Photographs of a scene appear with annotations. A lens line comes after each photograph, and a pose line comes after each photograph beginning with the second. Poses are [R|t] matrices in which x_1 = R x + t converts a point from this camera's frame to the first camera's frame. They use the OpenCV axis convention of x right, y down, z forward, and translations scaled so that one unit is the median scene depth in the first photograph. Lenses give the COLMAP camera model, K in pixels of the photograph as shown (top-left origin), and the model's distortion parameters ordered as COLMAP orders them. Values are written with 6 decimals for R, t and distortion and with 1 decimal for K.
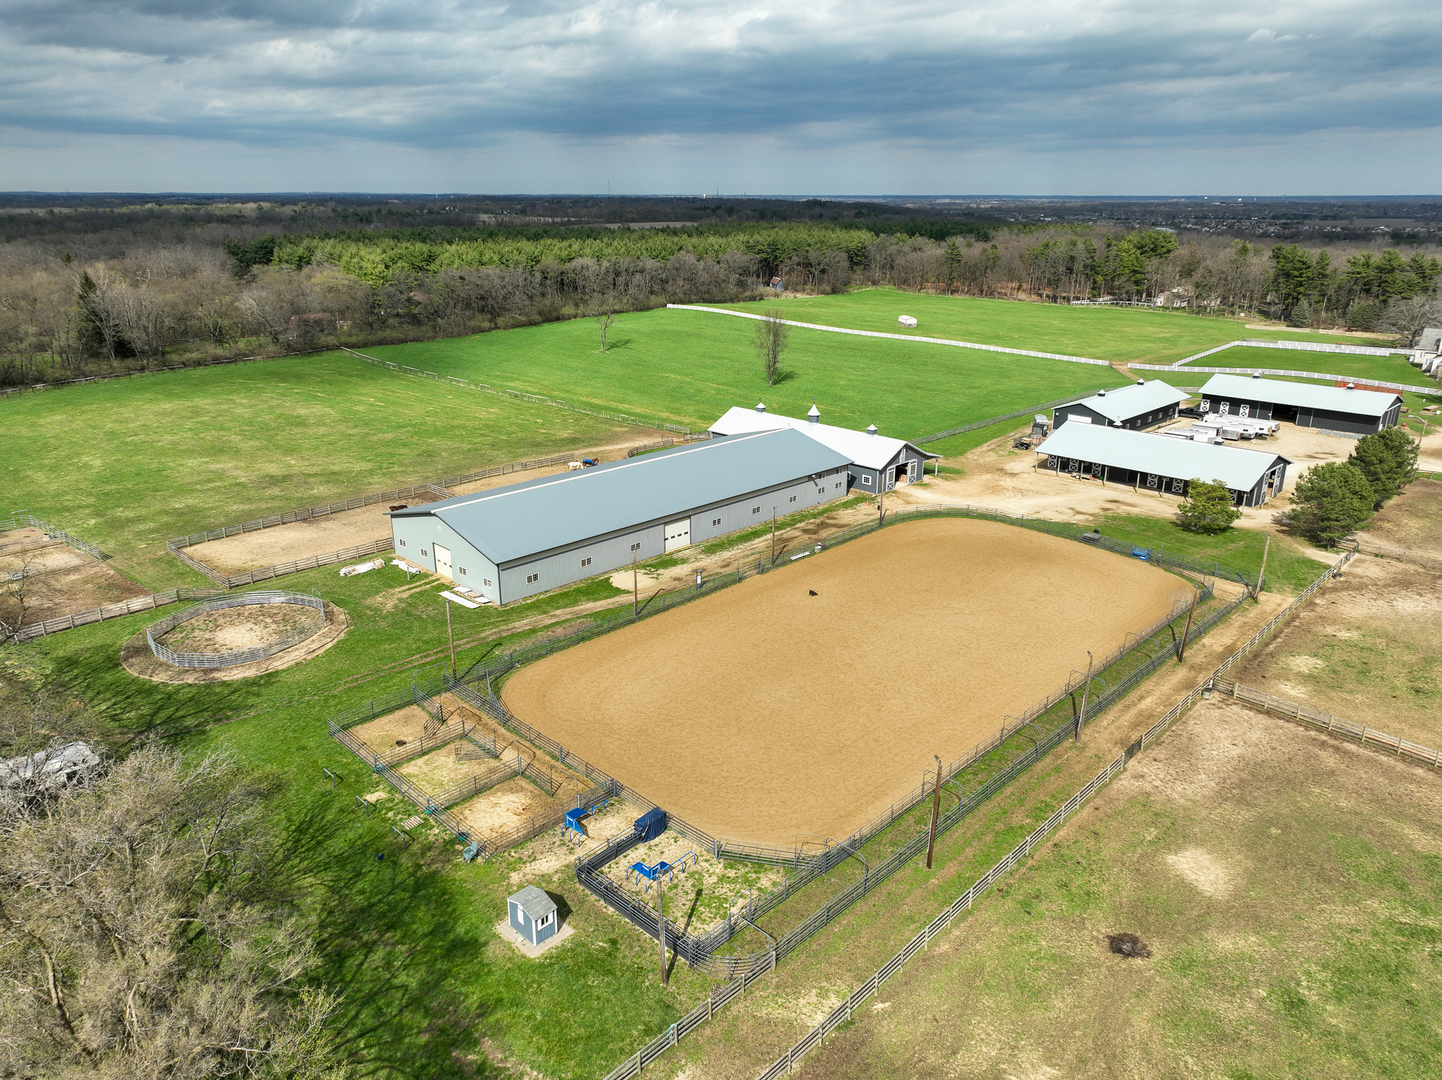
lens RADIAL K [[1014.9, 0, 721.0], [0, 1014.9, 540.0], [0, 0, 1]] dist [0.006639, 0.006064]
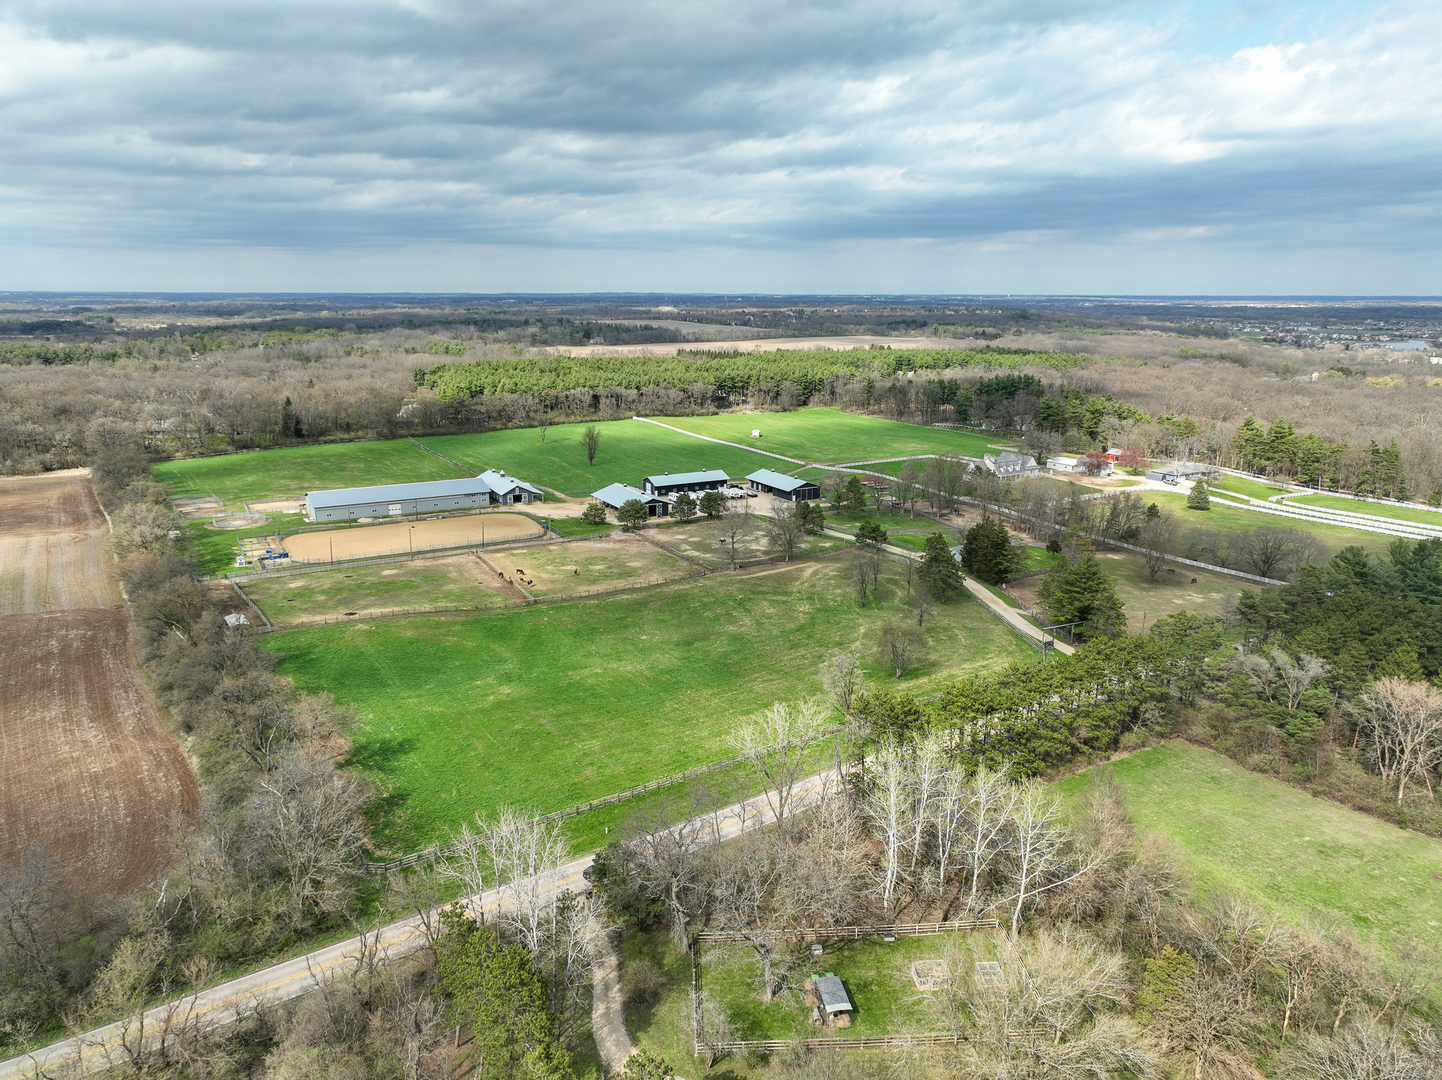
lens RADIAL K [[1014.9, 0, 721.0], [0, 1014.9, 540.0], [0, 0, 1]] dist [0.006639, 0.006064]
pose [[0.961806, 0.067669, -0.265235, 1.577181], [-0.091123, 0.992848, -0.077131, 0.214455], [0.258118, 0.098354, 0.961094, -1.460594]]
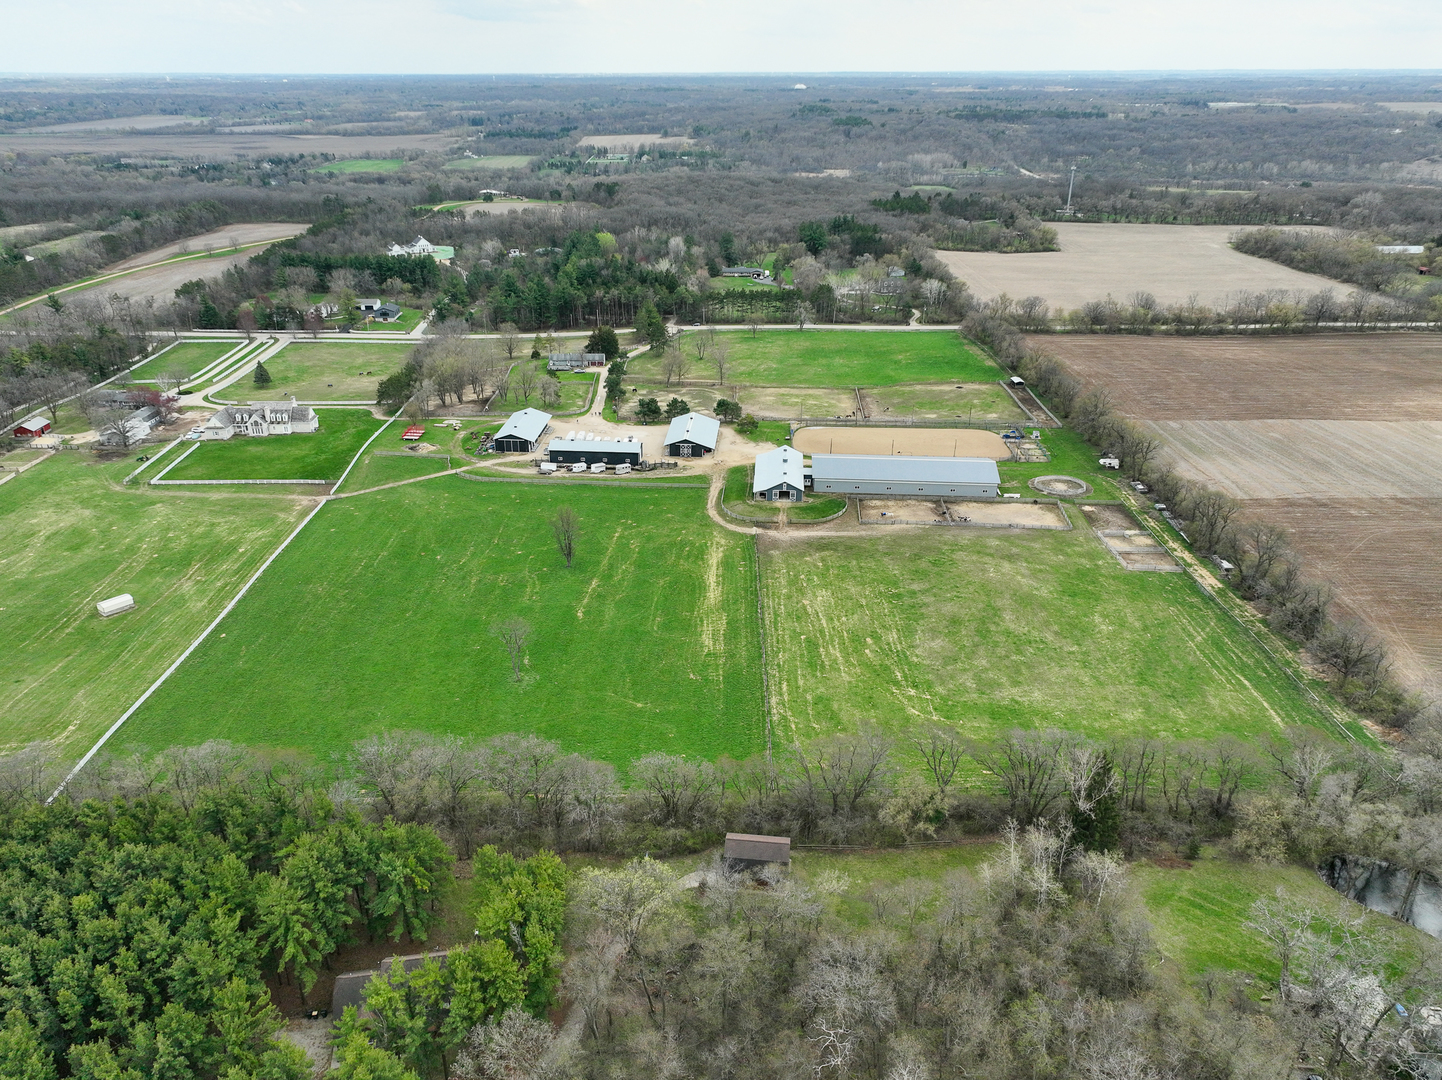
lens RADIAL K [[1076.1, 0, 680.6], [0, 1076.1, 540.5], [0, 0, 1]] dist [0.009238, 0.004993]
pose [[-0.642041, -0.308591, 0.701823, -1.784123], [0.250506, 0.780732, 0.572455, -1.699295], [-0.724590, 0.543350, -0.423958, 2.826180]]
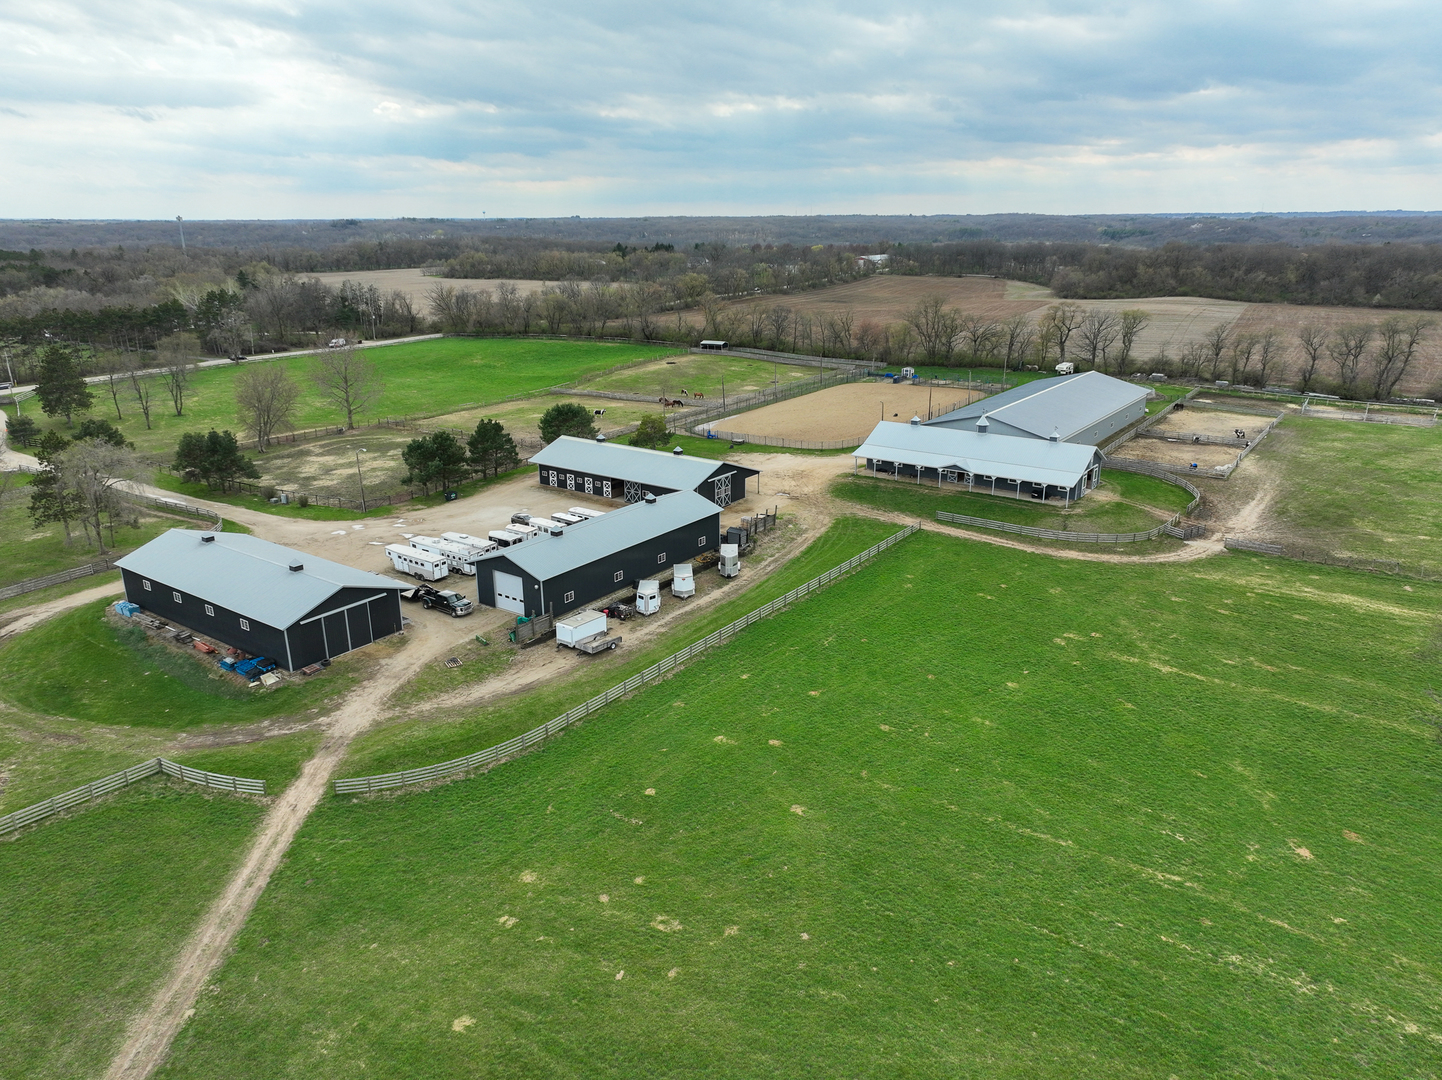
lens RADIAL K [[1014.9, 0, 721.0], [0, 1014.9, 540.0], [0, 0, 1]] dist [0.006639, 0.006064]
pose [[-0.986694, 0.053690, -0.153470, 0.650048], [-0.048778, 0.802680, 0.594411, -0.791117], [0.155101, 0.593988, -0.789381, 2.342406]]
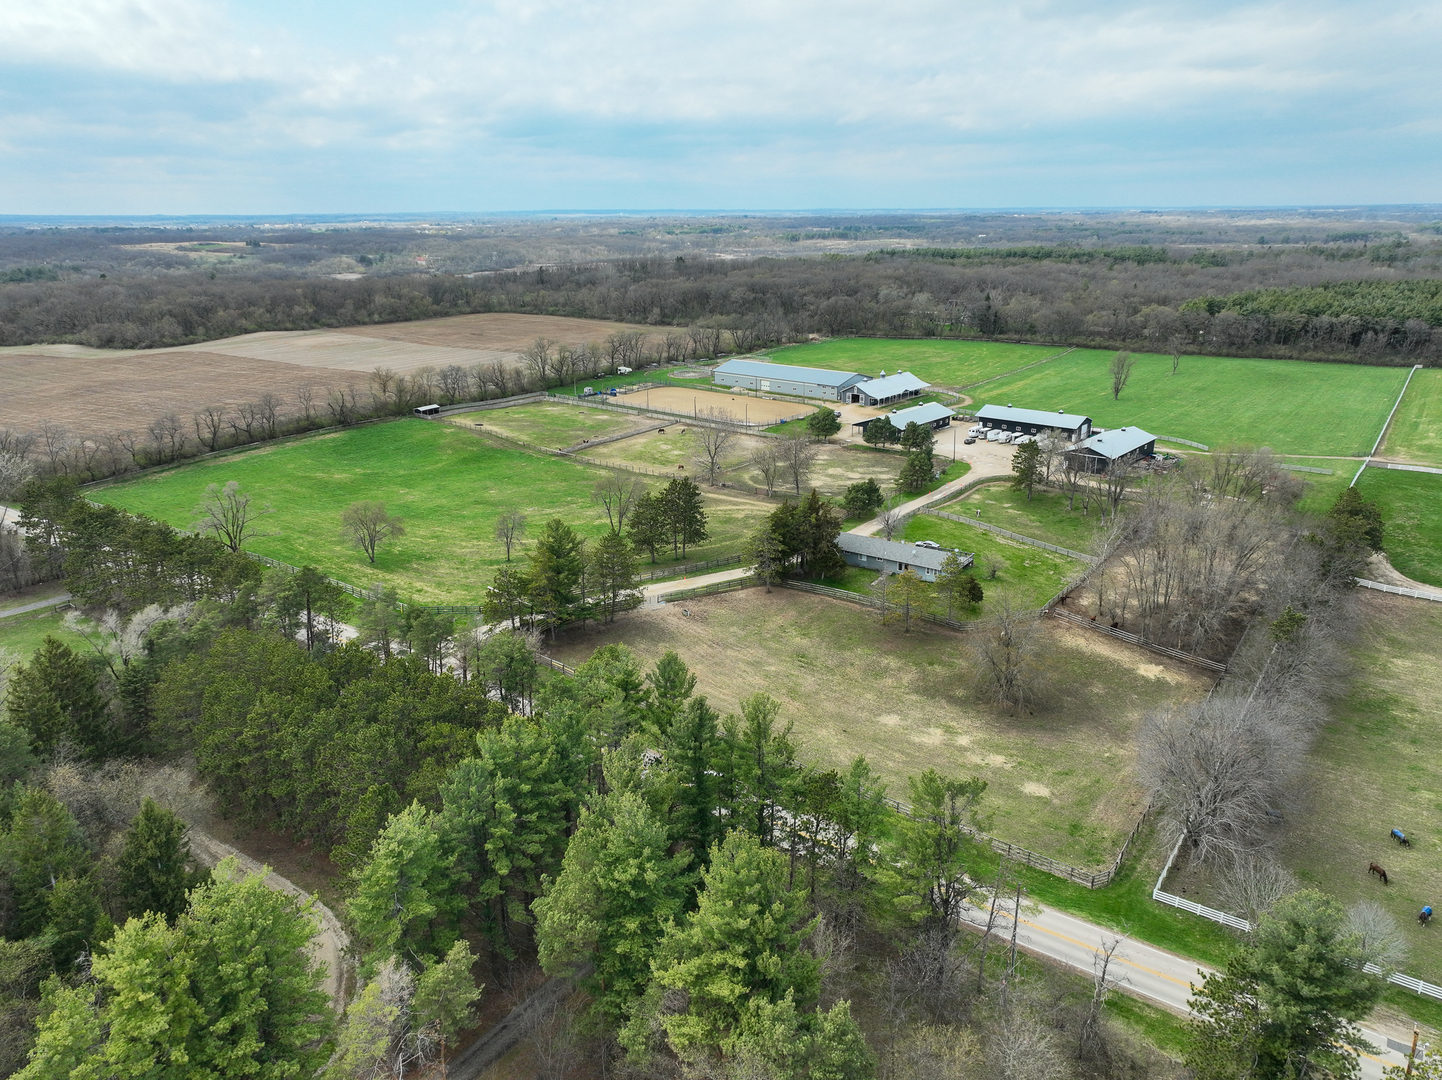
lens RADIAL K [[1014.9, 0, 721.0], [0, 1014.9, 540.0], [0, 0, 1]] dist [0.006639, 0.006064]
pose [[0.074437, 0.308779, -0.948216, 3.020496], [-0.316432, 0.909029, 0.271177, -0.372022], [0.945690, 0.279861, 0.165373, 0.493530]]
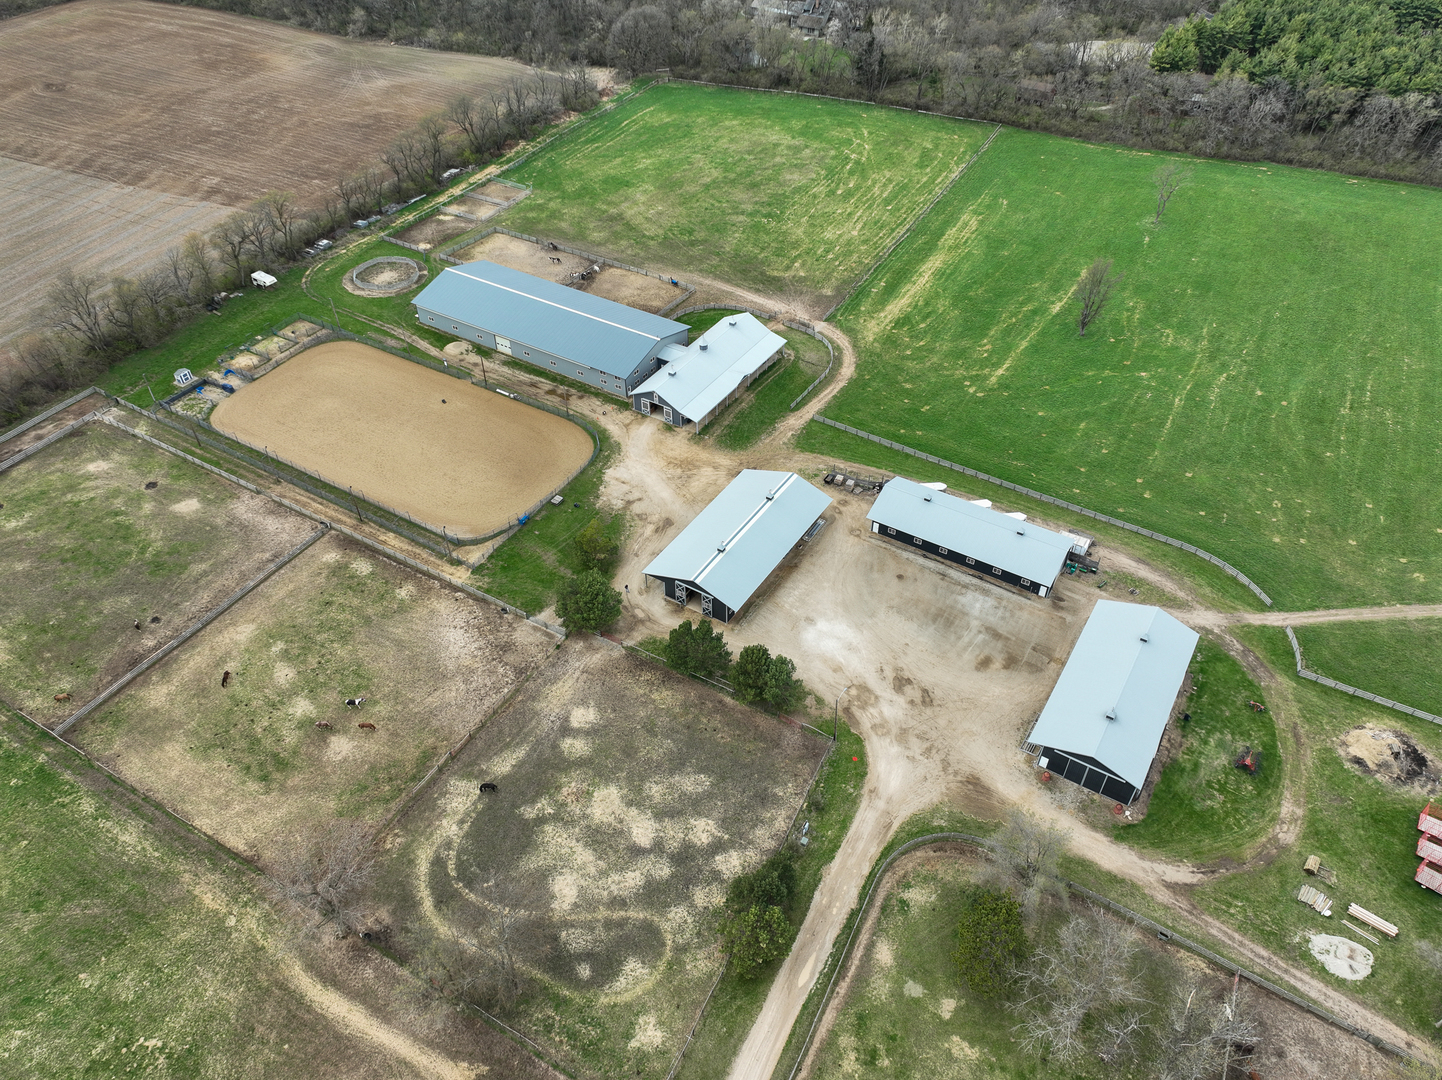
lens RADIAL K [[1014.9, 0, 721.0], [0, 1014.9, 540.0], [0, 0, 1]] dist [0.006639, 0.006064]
pose [[0.225019, 0.648708, -0.727010, 1.554183], [-0.310826, 0.754953, 0.577437, -0.891814], [0.923447, 0.096040, 0.371514, 0.724636]]
